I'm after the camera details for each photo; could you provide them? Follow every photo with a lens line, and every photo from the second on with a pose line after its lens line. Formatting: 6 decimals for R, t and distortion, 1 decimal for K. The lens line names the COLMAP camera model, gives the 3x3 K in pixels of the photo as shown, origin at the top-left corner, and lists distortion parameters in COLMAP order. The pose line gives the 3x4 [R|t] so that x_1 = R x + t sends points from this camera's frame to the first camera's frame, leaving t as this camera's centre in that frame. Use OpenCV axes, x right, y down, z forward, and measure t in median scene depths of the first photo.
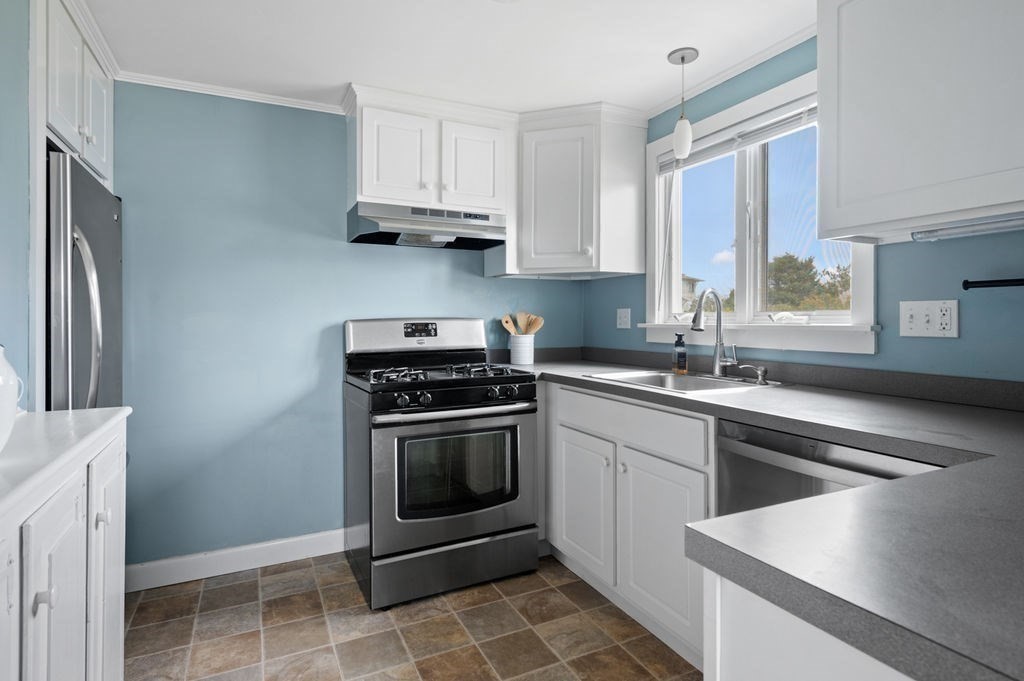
lens RADIAL K [[541.7, 0, 511.0], [0, 541.7, 326.0], [0, 0, 1]] dist [-0.001651, -0.000429]
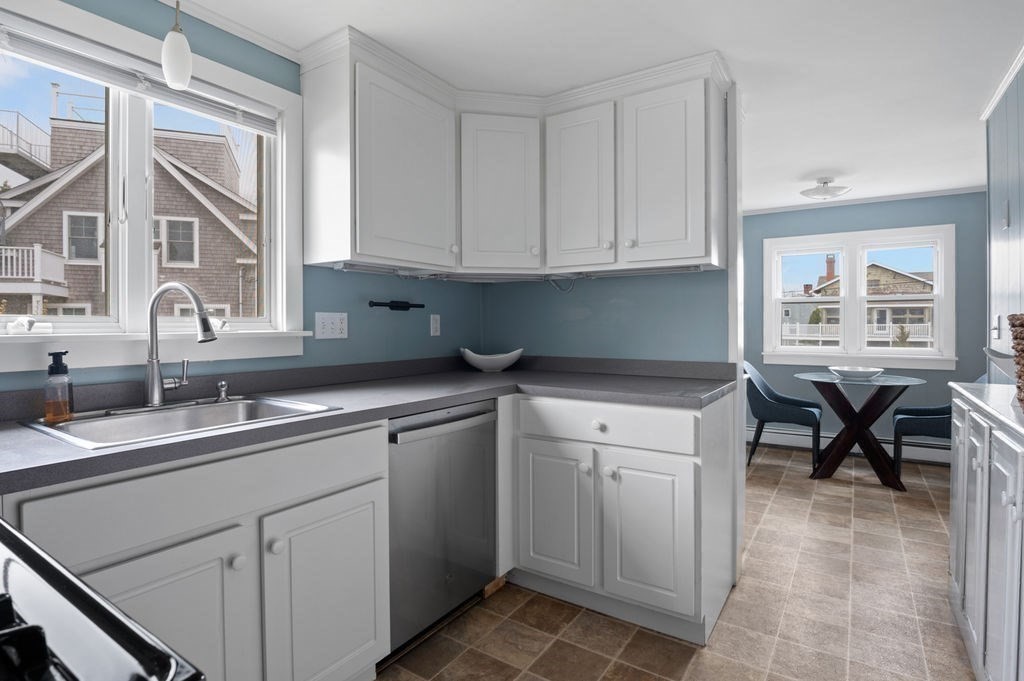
lens RADIAL K [[541.7, 0, 511.0], [0, 541.7, 326.0], [0, 0, 1]] dist [-0.001651, -0.000429]
pose [[-0.521062, -0.000521, 0.853519, -0.668213], [0.012089, 0.999895, 0.007990, -0.018522], [-0.853433, 0.014482, -0.521001, 1.384568]]
